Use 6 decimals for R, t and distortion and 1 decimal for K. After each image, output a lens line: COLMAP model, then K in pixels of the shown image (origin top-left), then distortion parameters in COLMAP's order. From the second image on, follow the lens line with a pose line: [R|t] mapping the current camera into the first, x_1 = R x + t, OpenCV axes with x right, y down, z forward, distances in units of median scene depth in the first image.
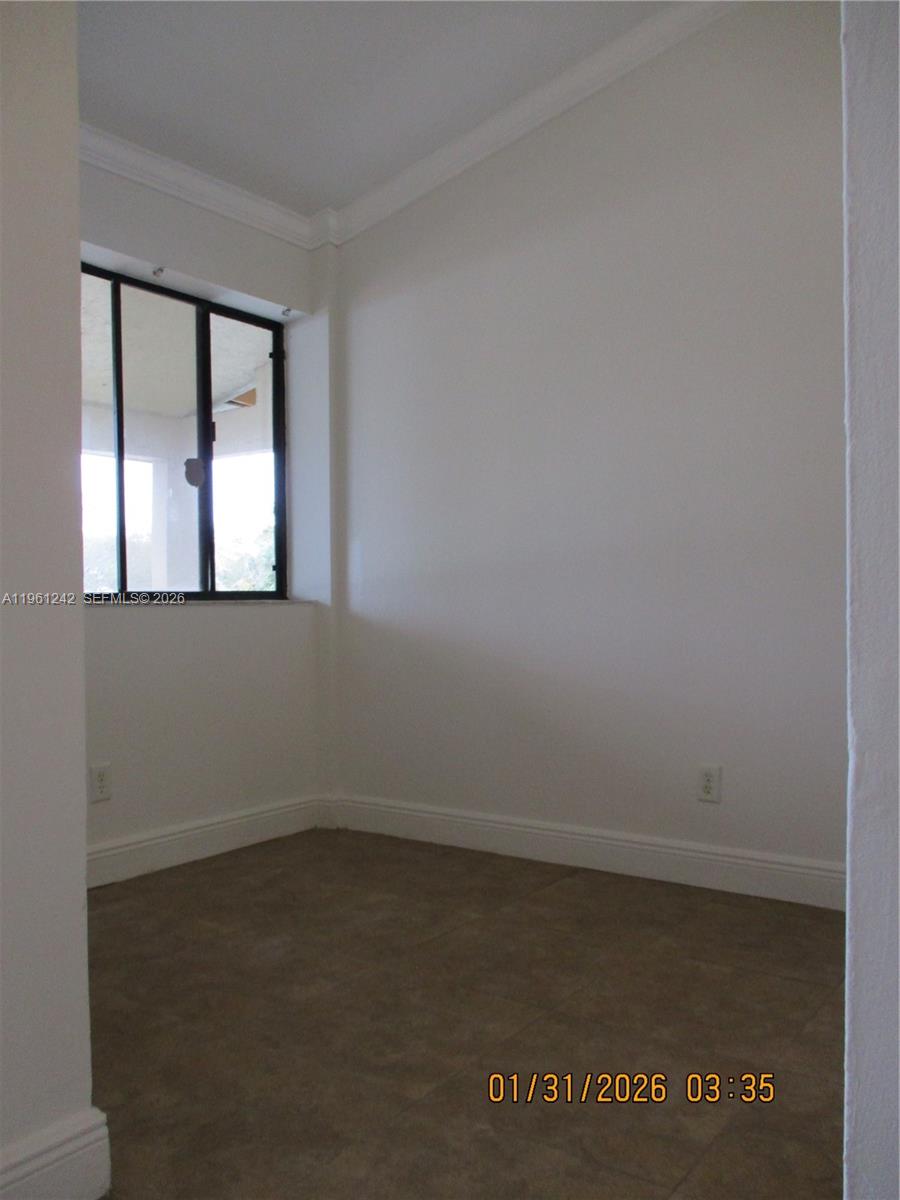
lens RADIAL K [[1001.7, 0, 450.0], [0, 1001.7, 600.0], [0, 0, 1]] dist [-0.028835, 0.008857]
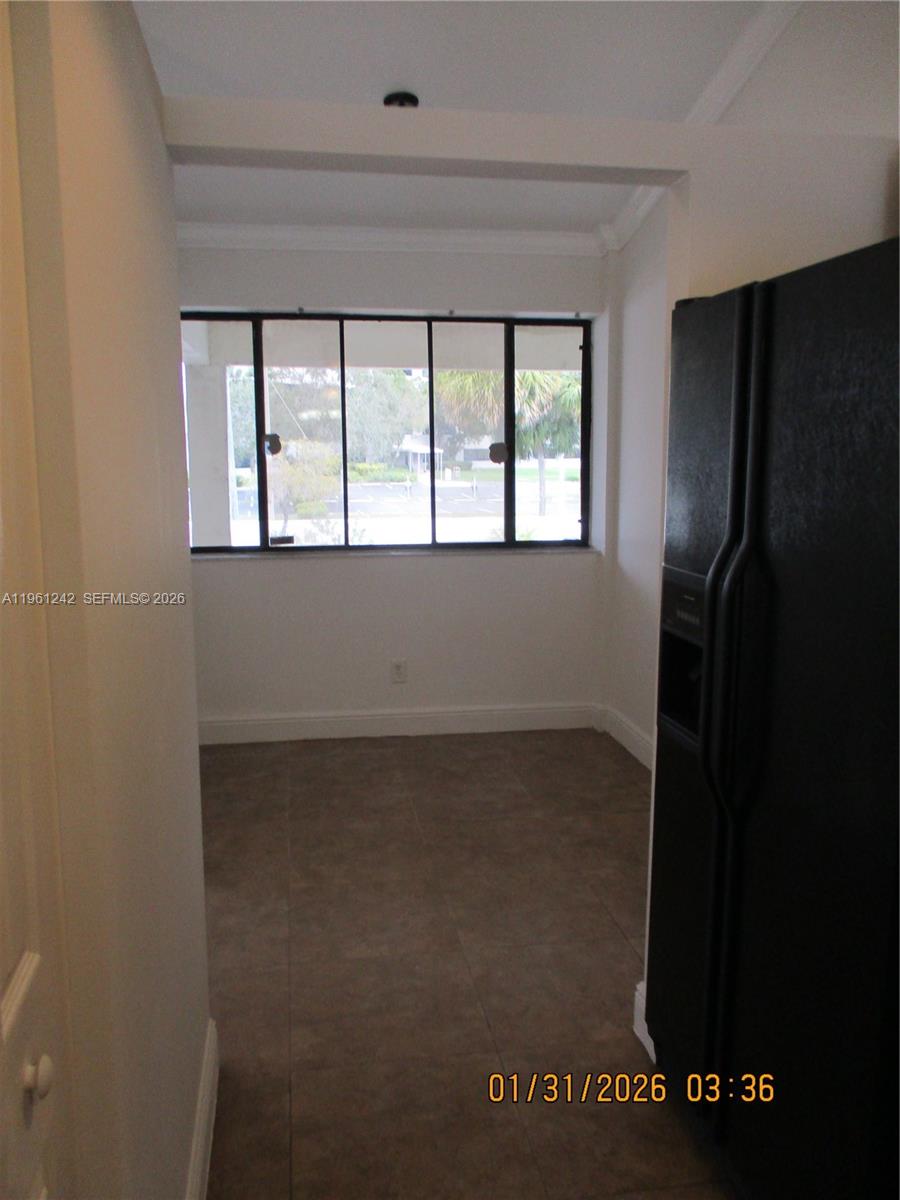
lens RADIAL K [[1001.7, 0, 450.0], [0, 1001.7, 600.0], [0, 0, 1]] dist [-0.028835, 0.008857]
pose [[0.692915, 0.116759, -0.711503, 0.669377], [-0.001079, 0.986968, 0.160912, -0.147530], [0.721019, -0.110731, 0.684011, 0.010563]]
